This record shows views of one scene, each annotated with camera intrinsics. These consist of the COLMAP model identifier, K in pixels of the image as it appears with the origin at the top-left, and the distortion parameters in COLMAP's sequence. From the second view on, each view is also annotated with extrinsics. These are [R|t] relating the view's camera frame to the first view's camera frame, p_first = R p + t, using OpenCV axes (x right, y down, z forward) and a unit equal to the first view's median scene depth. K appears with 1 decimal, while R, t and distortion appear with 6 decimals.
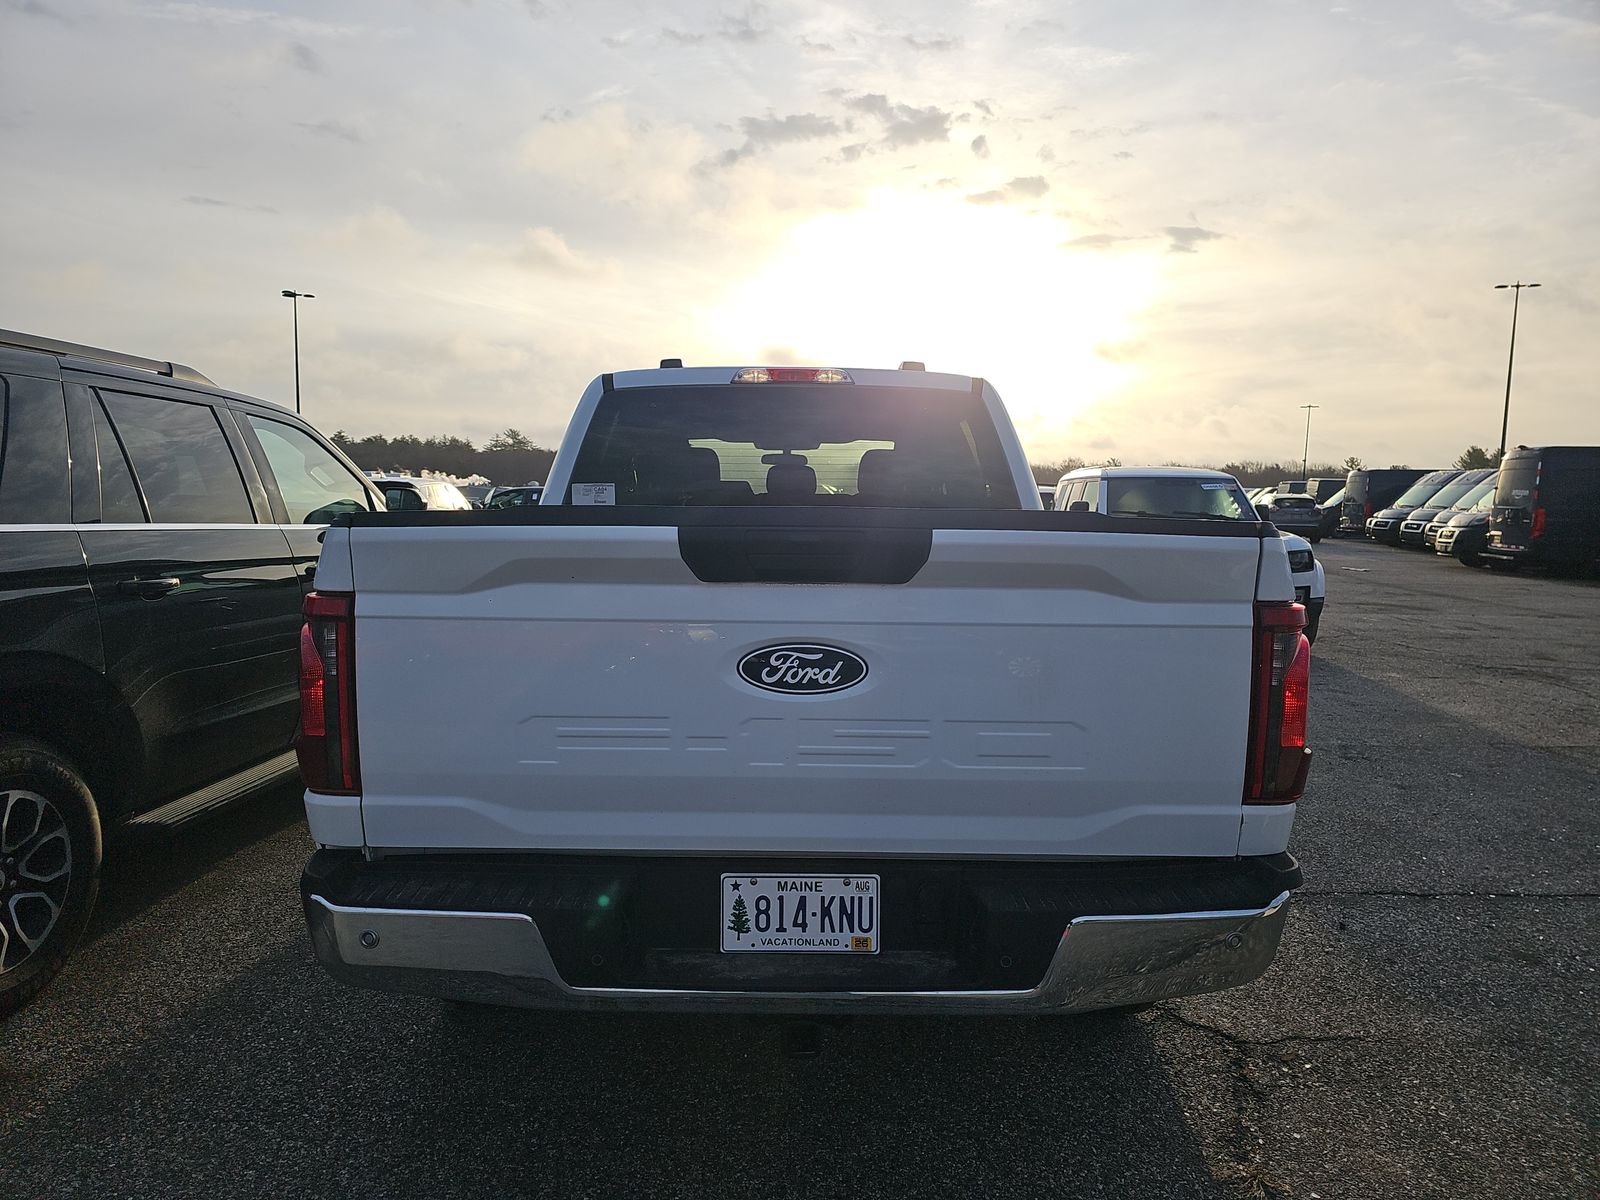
lens RADIAL K [[1049.9, 0, 786.7], [0, 1049.9, 593.5], [0, 0, 1]] dist [0.043017, -0.034049]
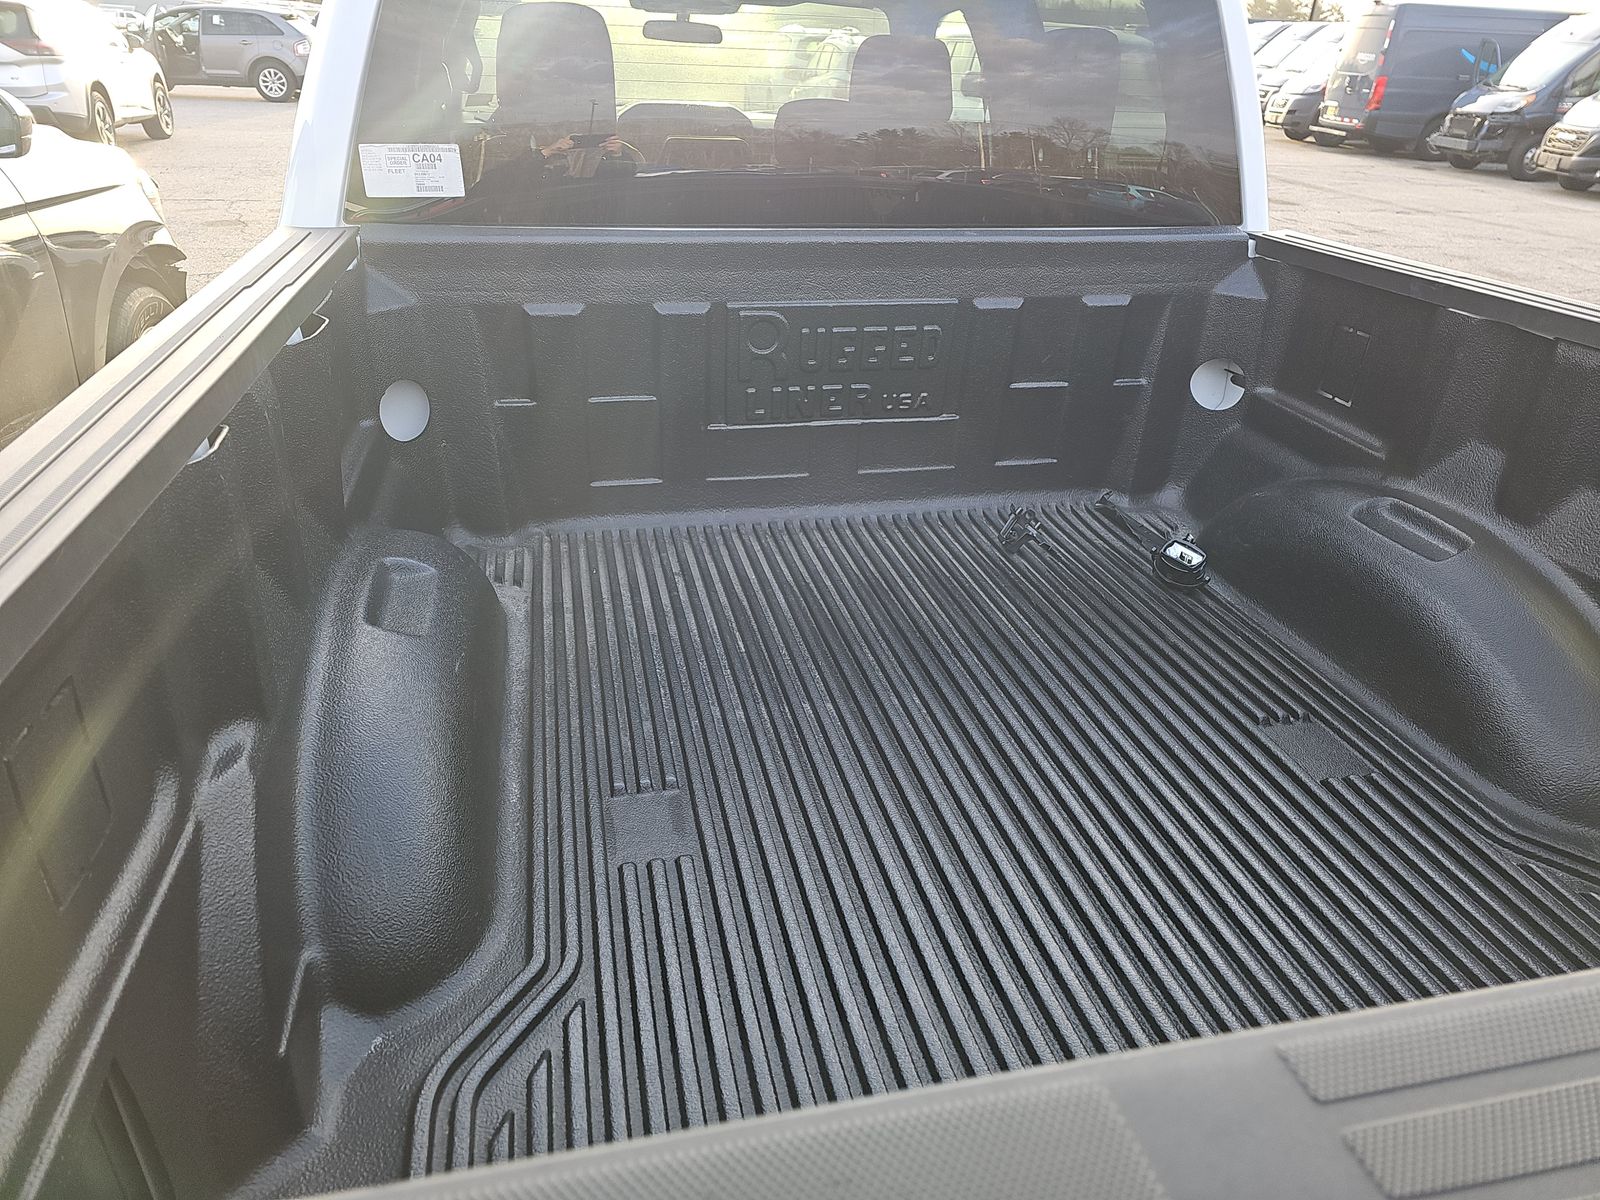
lens RADIAL K [[1049.9, 0, 808.8], [0, 1049.9, 599.1], [0, 0, 1]] dist [0.043017, -0.034049]
pose [[0.975481, -0.073452, 0.207466, -0.245282], [-0.014455, 0.919245, 0.393420, -0.201969], [-0.219609, -0.386773, 0.895644, 0.944450]]
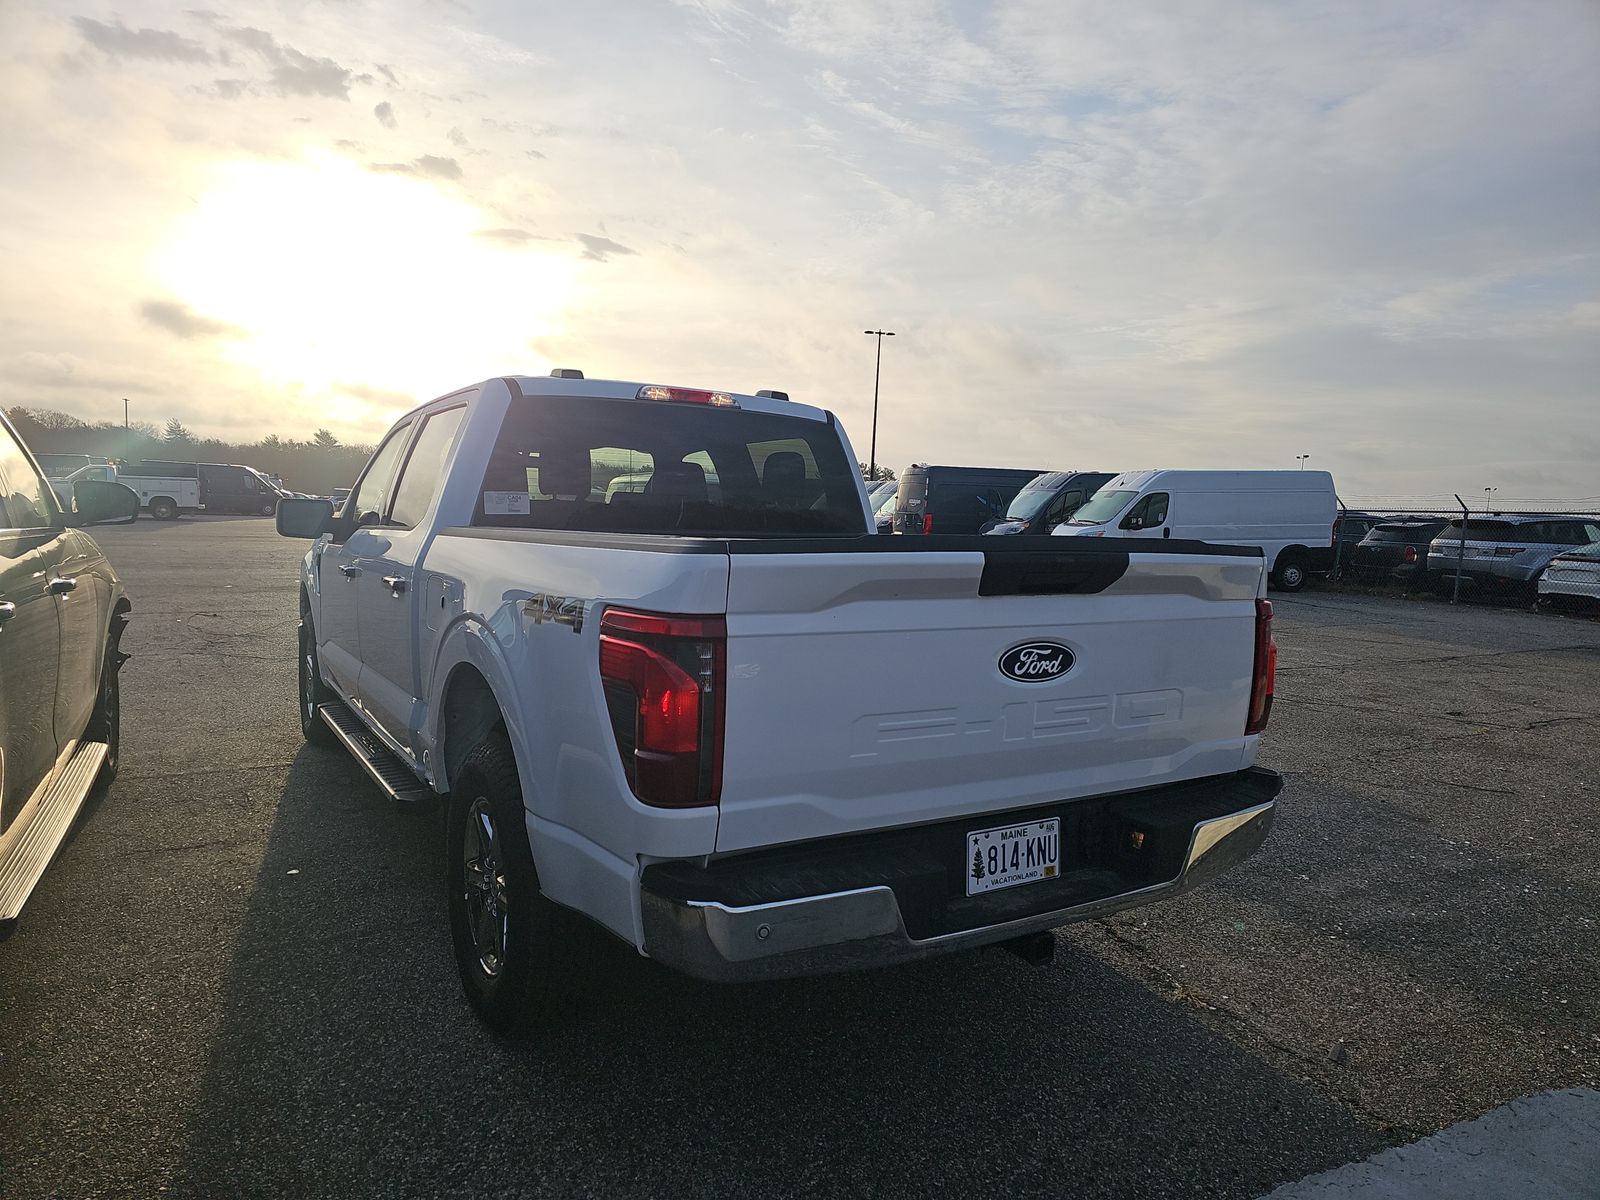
lens RADIAL K [[1049.9, 0, 806.6], [0, 1049.9, 595.0], [0, 0, 1]] dist [0.043017, -0.034049]
pose [[0.852367, -0.023860, 0.522399, -0.855535], [0.020147, 0.999715, 0.012788, -0.030779], [-0.522555, -0.000375, 0.852605, 0.049775]]
